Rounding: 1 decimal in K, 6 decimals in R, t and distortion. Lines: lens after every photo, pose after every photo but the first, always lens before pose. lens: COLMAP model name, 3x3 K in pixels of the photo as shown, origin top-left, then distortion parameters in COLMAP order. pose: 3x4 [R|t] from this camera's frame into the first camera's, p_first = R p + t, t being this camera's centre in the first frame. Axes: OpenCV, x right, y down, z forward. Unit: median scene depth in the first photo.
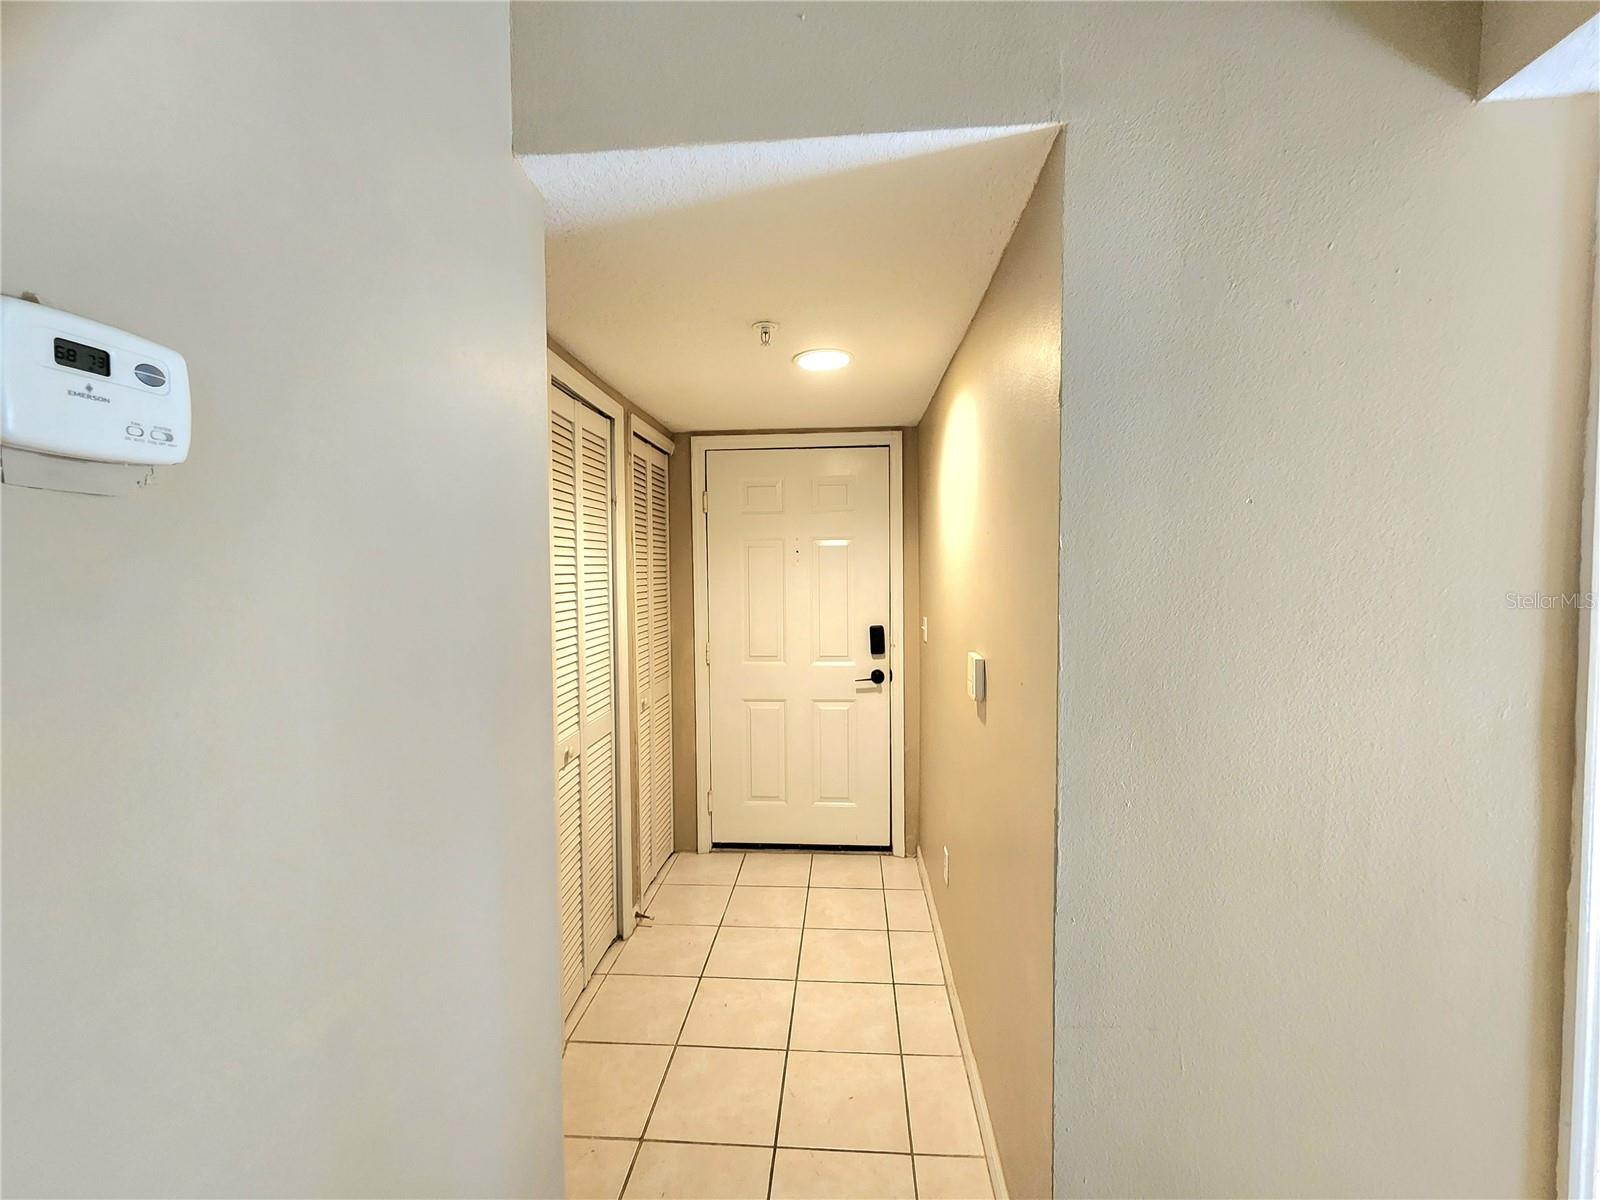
lens RADIAL K [[655.8, 0, 805.1], [0, 655.8, 601.8], [0, 0, 1]] dist [0.000156, -0.000056]
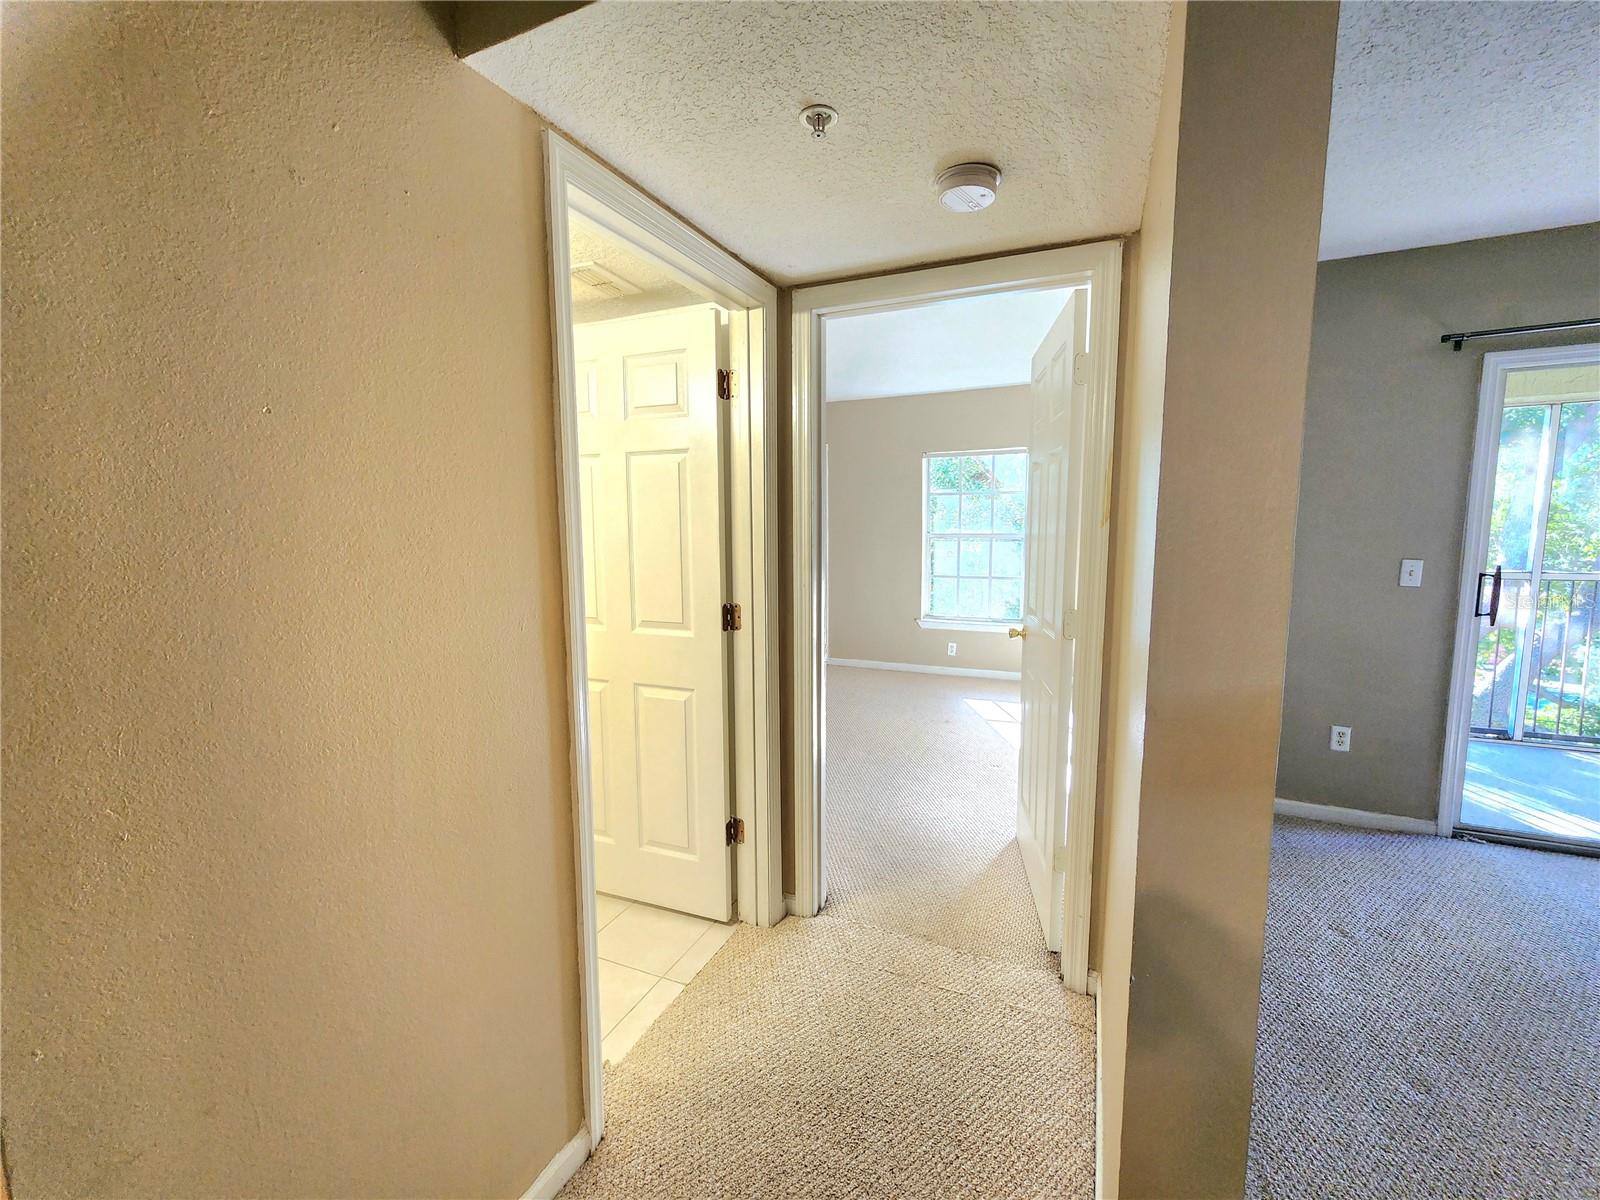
lens RADIAL K [[655.8, 0, 805.1], [0, 655.8, 601.8], [0, 0, 1]] dist [0.000156, -0.000056]
pose [[0.337937, -0.112050, 0.934475, 0.125454], [0.032325, 0.993684, 0.107460, 0.015220], [-0.940614, -0.006108, 0.339424, 0.108965]]
